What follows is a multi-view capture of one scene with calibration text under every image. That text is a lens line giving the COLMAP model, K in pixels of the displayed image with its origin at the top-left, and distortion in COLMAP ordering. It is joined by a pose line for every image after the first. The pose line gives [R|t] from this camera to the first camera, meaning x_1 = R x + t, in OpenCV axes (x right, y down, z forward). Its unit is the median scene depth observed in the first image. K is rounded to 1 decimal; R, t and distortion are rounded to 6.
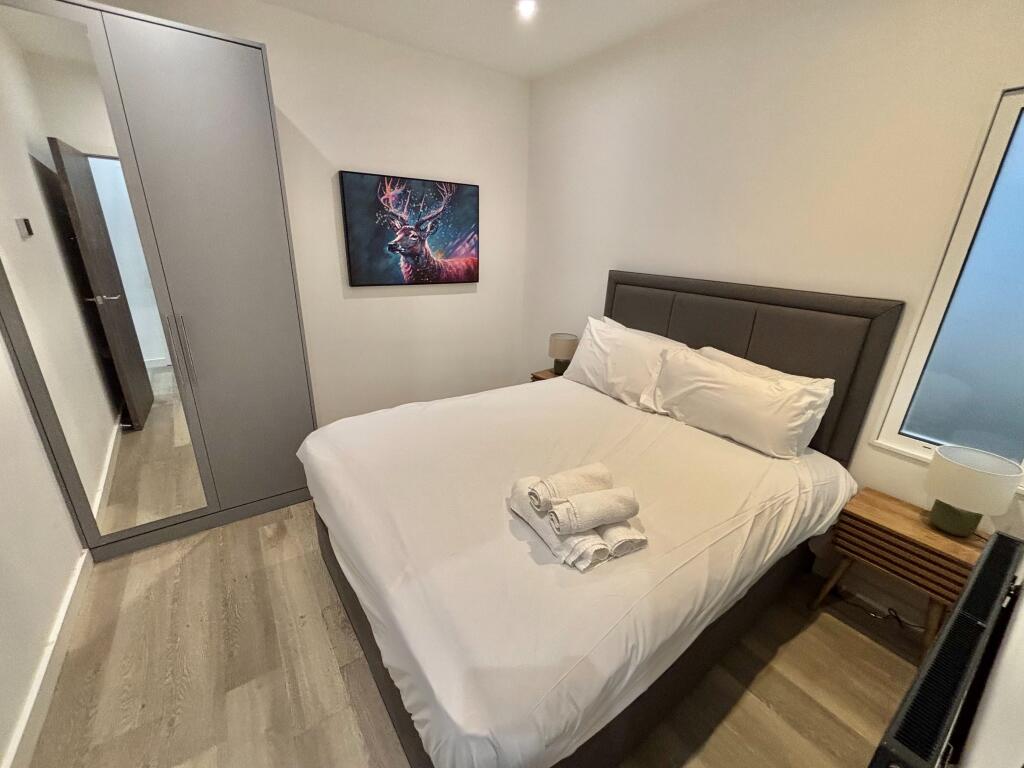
lens RADIAL K [[414.4, 0, 512.0], [0, 414.4, 384.0], [0, 0, 1]] dist [0.002499, 0.000154]
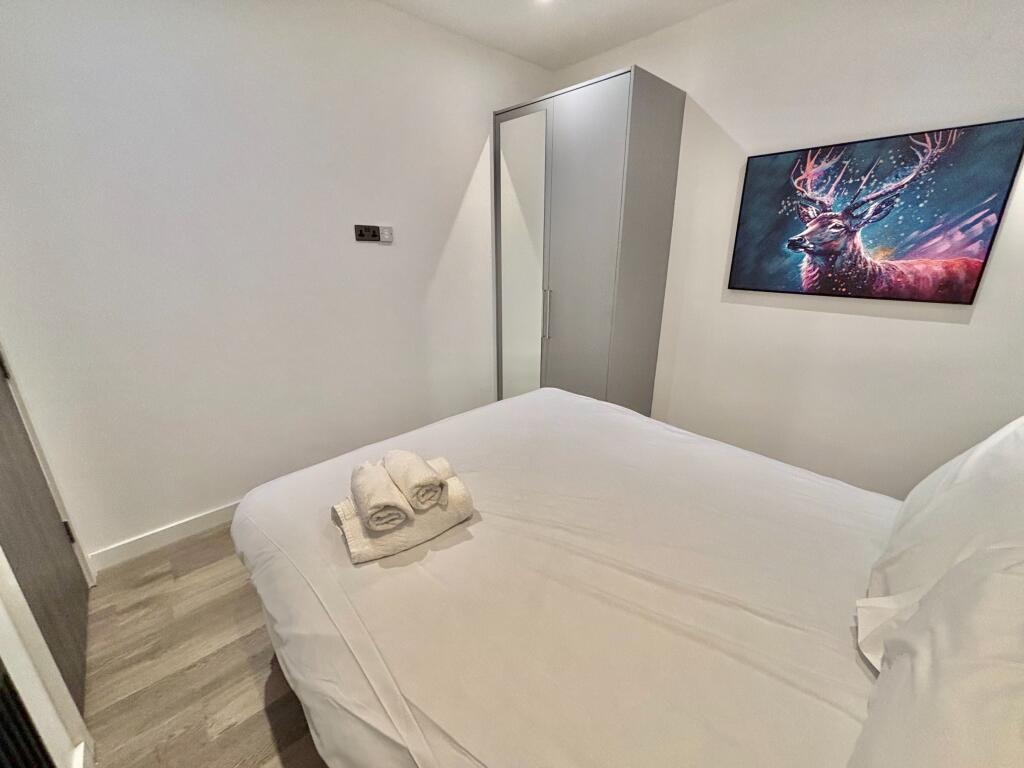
lens RADIAL K [[414.4, 0, 512.0], [0, 414.4, 384.0], [0, 0, 1]] dist [0.002499, 0.000154]
pose [[0.141348, 0.277435, -0.950290, 0.424659], [-0.321254, 0.920832, 0.221052, -0.091293], [0.936385, 0.274040, 0.219285, 0.407439]]
